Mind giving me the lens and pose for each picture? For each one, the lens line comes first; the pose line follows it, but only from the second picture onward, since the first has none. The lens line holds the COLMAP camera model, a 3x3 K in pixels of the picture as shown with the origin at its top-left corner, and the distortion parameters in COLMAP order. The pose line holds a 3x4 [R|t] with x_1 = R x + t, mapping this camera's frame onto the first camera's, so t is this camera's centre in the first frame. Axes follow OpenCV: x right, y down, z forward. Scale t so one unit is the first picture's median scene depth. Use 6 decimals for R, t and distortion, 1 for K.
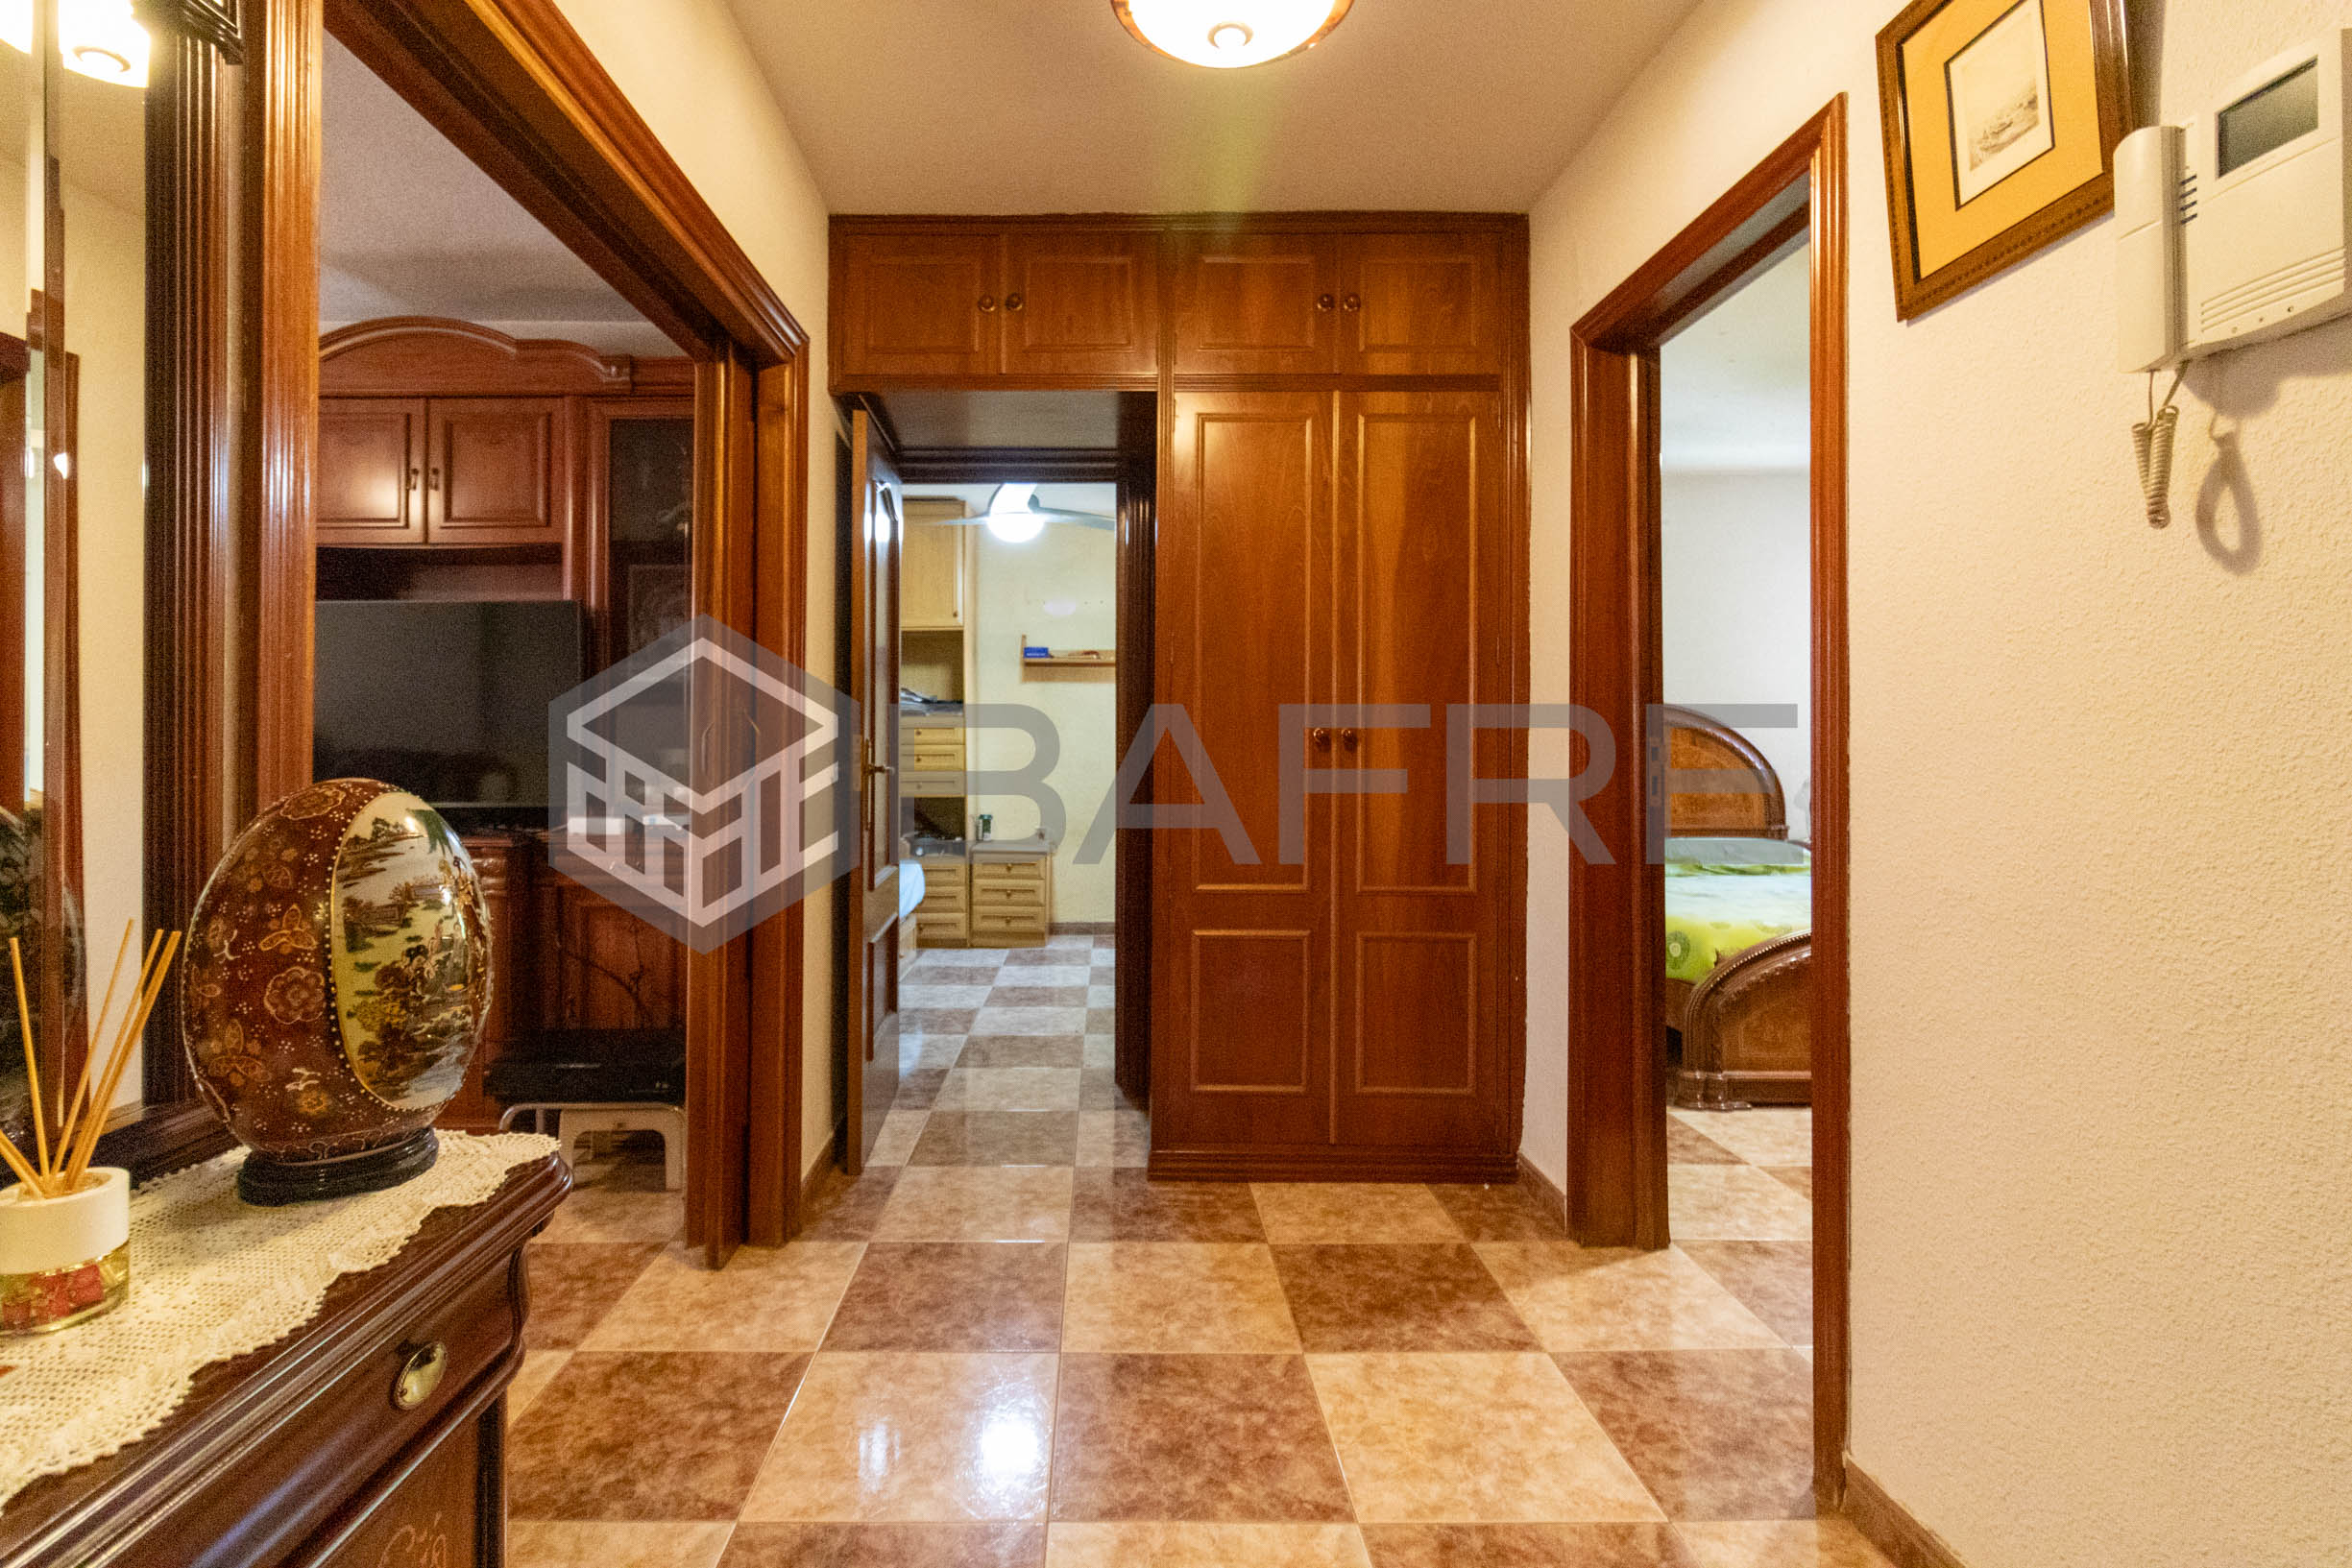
lens RADIAL K [[1096.9, 0, 1141.6], [0, 1096.9, 723.2], [0, 0, 1]] dist [0.005403, -0.000195]
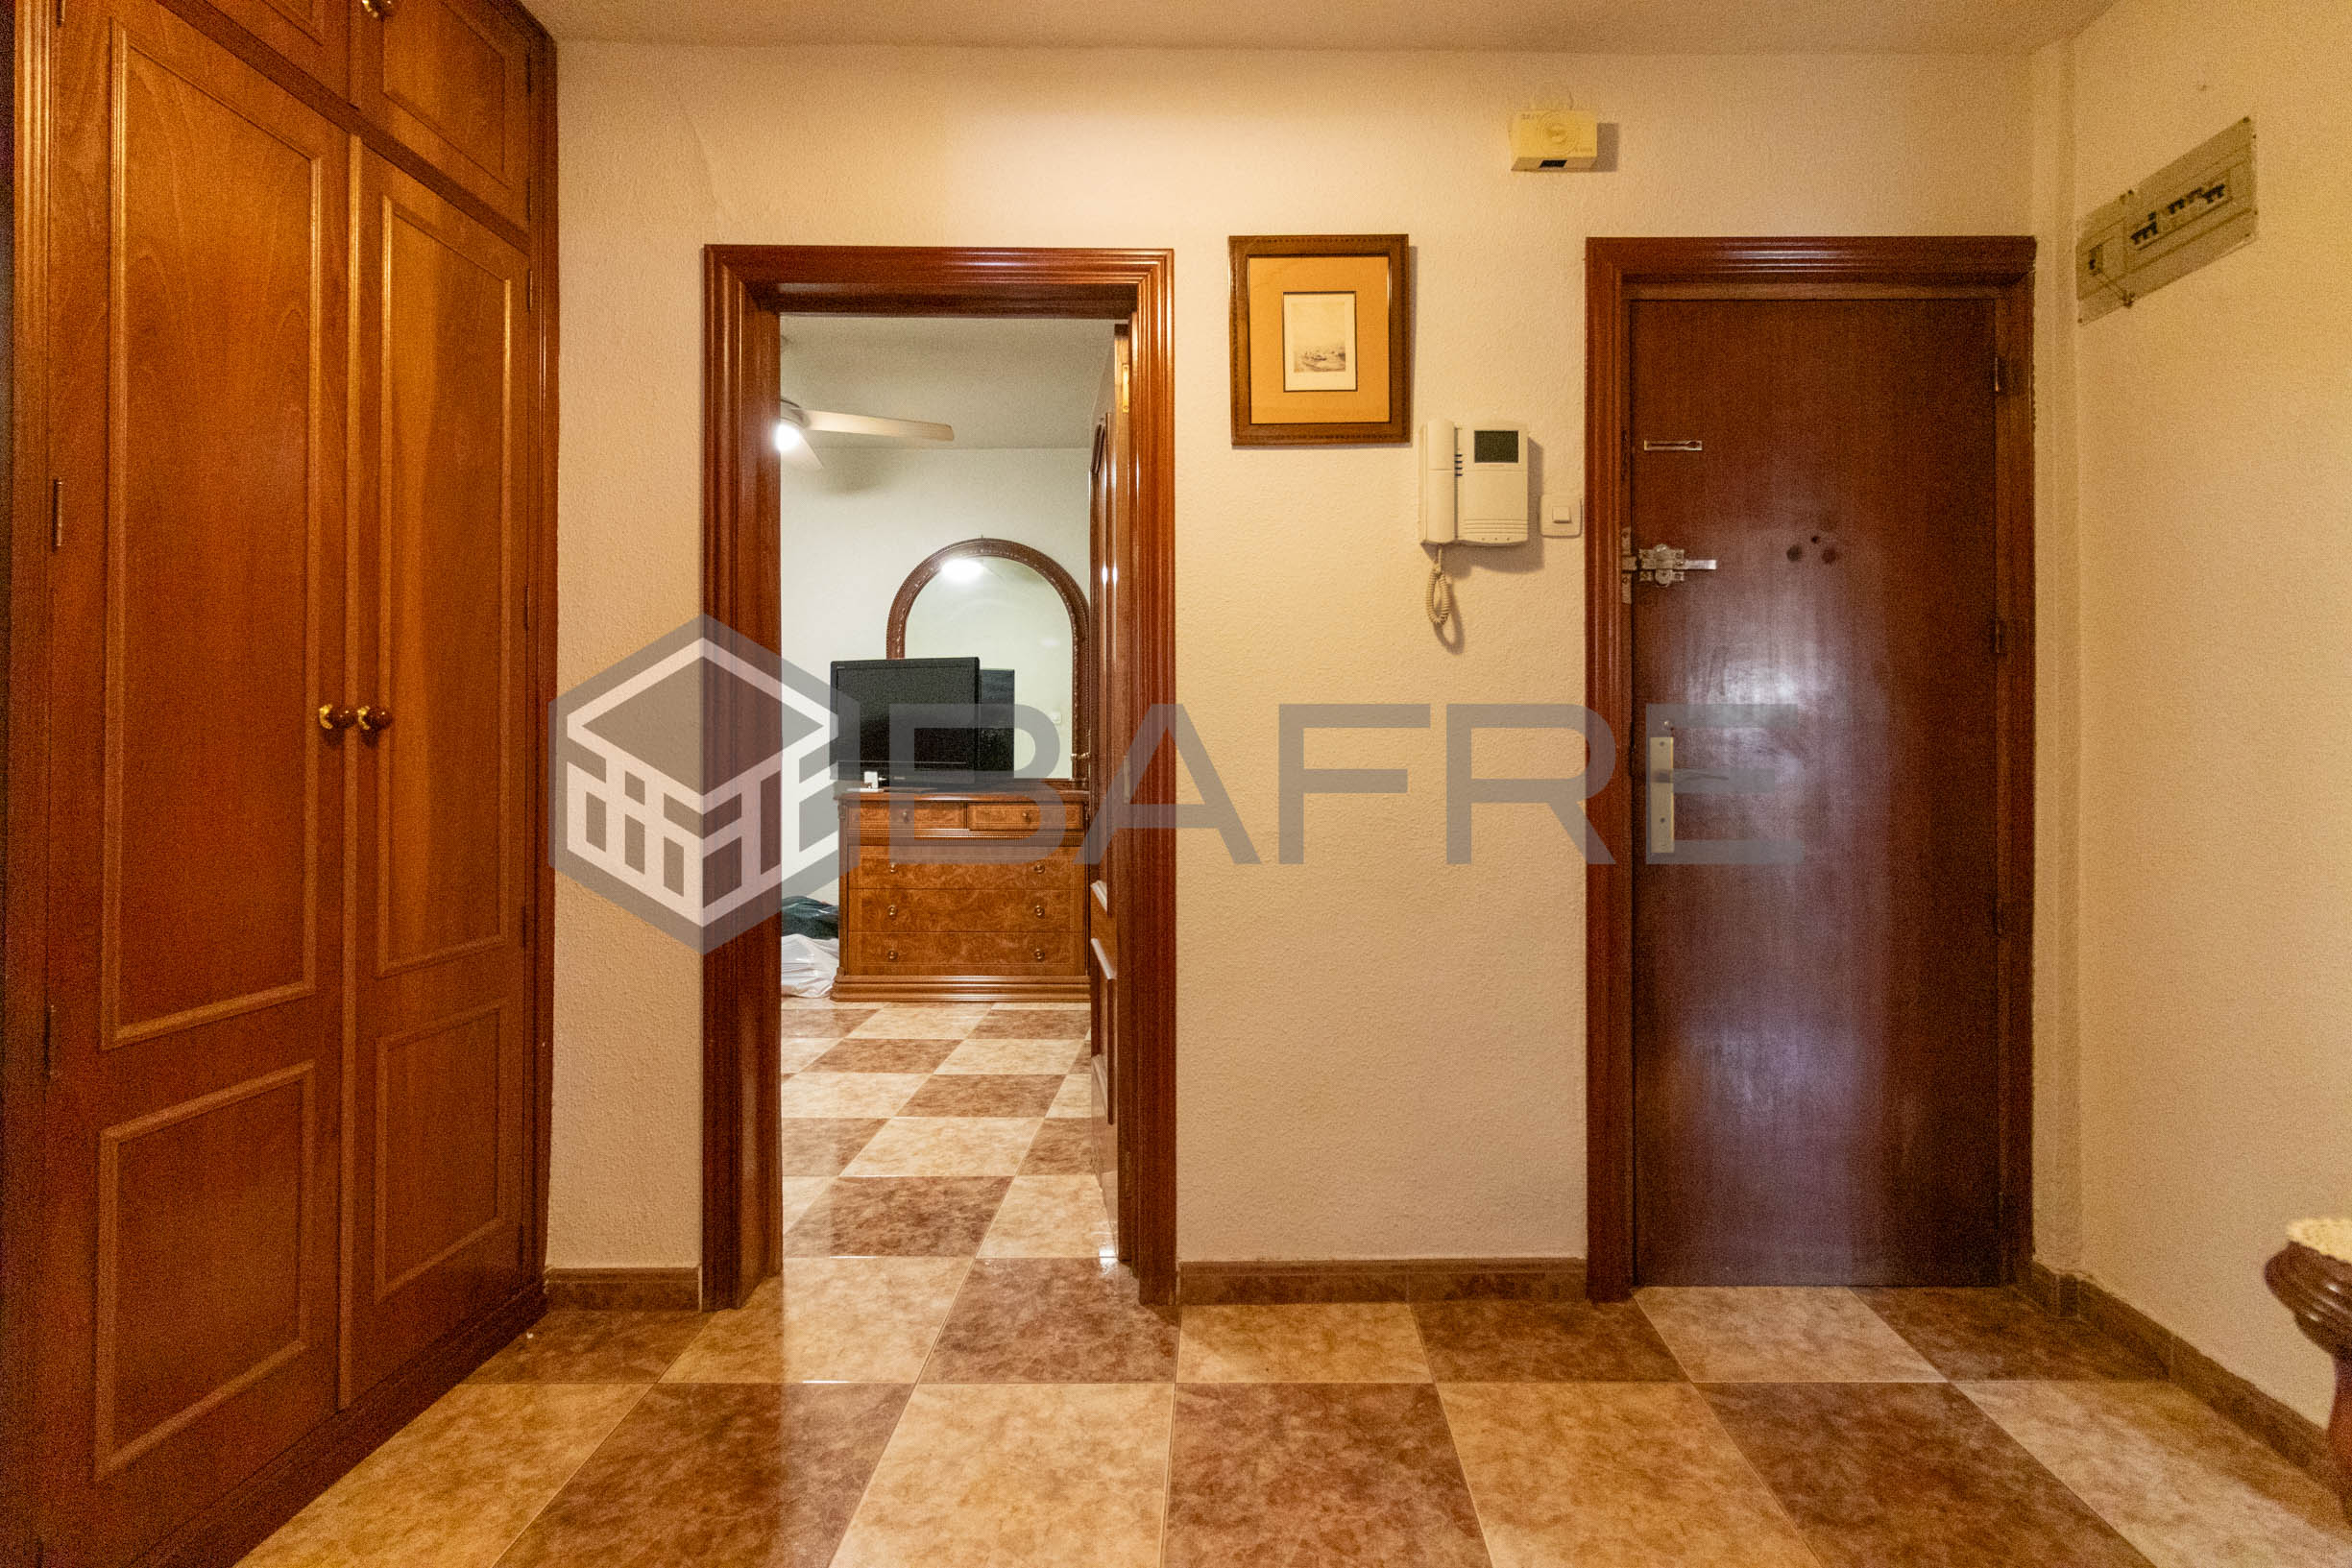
lens RADIAL K [[1096.9, 0, 1200.0], [0, 1096.9, 740.6], [0, 0, 1]] dist [0.005403, -0.000195]
pose [[0.043574, 0.003517, 0.999044, -0.450971], [-0.021592, 0.999764, -0.002578, 0.016580], [-0.998817, -0.021459, 0.043640, 0.586096]]
